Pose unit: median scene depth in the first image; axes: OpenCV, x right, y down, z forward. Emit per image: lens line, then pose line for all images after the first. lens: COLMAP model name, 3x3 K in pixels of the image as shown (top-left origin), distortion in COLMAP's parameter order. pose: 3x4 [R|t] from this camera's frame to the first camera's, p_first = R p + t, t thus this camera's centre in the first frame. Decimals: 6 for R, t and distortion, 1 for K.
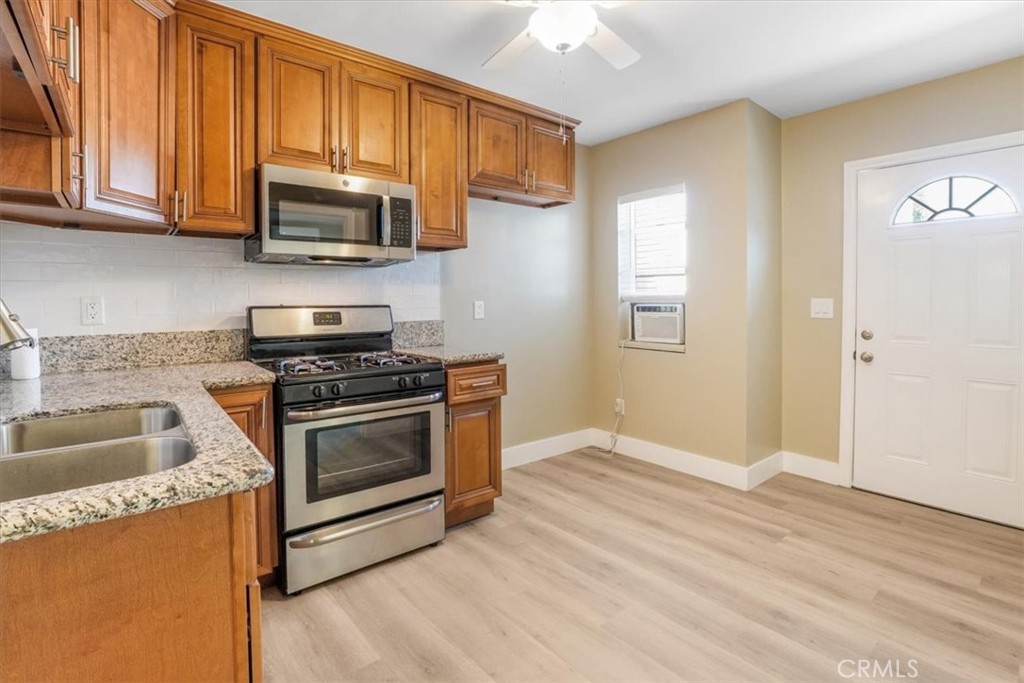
lens RADIAL K [[487.7, 0, 505.5], [0, 487.7, 307.9], [0, 0, 1]] dist [-0.022882, 0.002241]
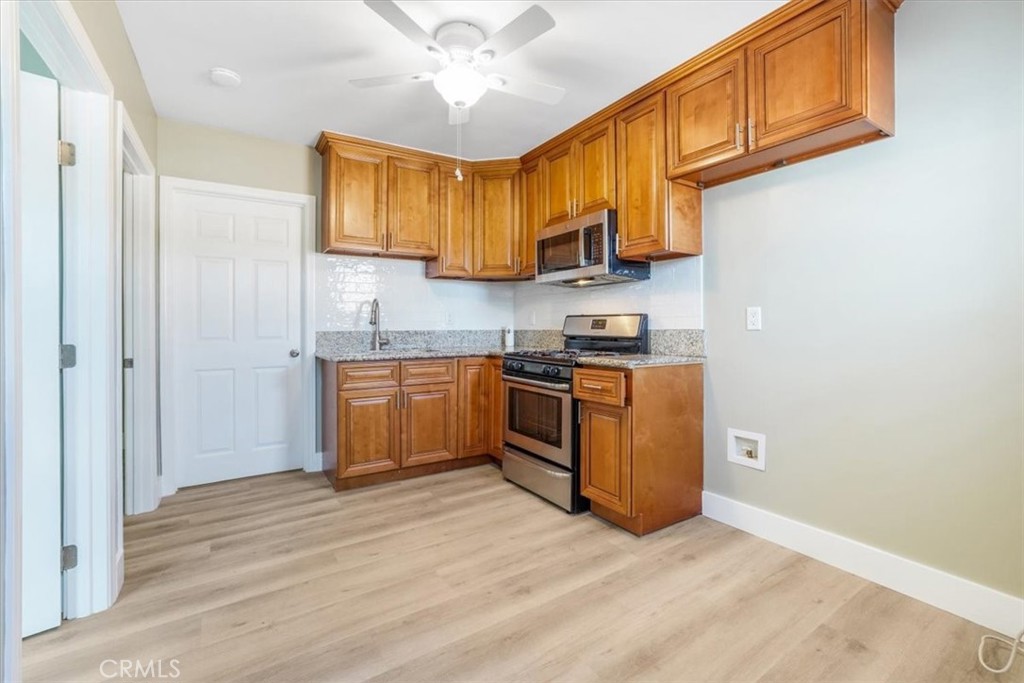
lens RADIAL K [[446.6, 0, 507.2], [0, 446.6, 321.5], [0, 0, 1]] dist [-0.001742, 0.000859]
pose [[-0.099368, -0.001498, -0.995050, 0.896523], [-0.012974, 0.999916, -0.000210, 0.018393], [0.994966, 0.012889, -0.099379, 0.883995]]
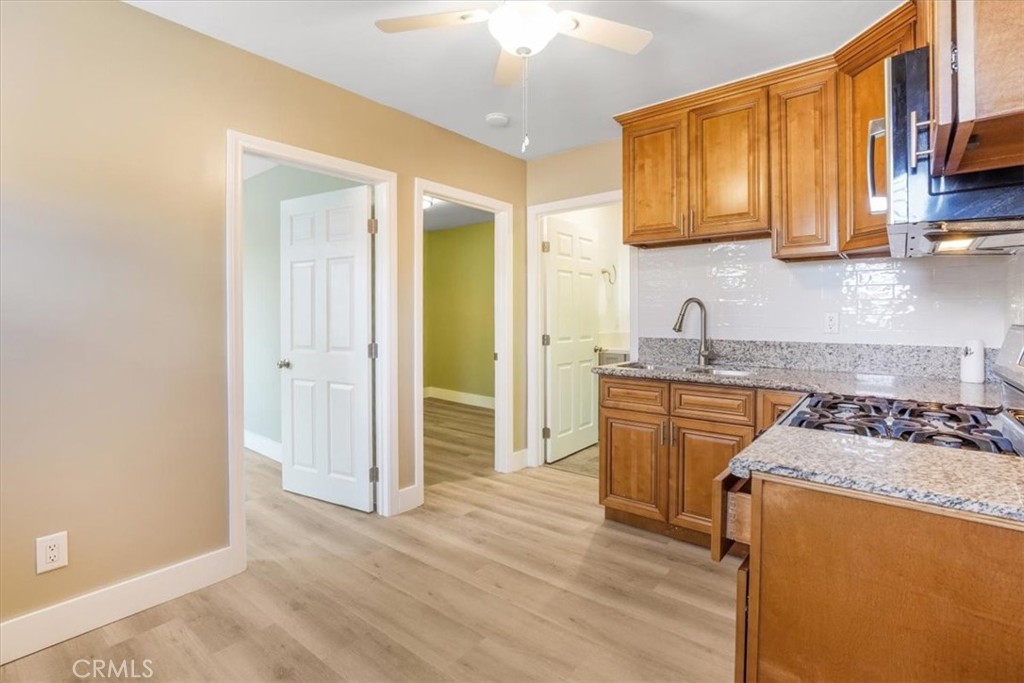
lens RADIAL K [[487.7, 0, 520.0], [0, 487.7, 314.0], [0, 0, 1]] dist [-0.022882, 0.002241]
pose [[-0.974571, 0.003901, -0.224044, 0.241154], [0.001052, 0.999917, 0.012834, -0.023821], [0.224075, 0.012271, -0.974495, 1.375699]]
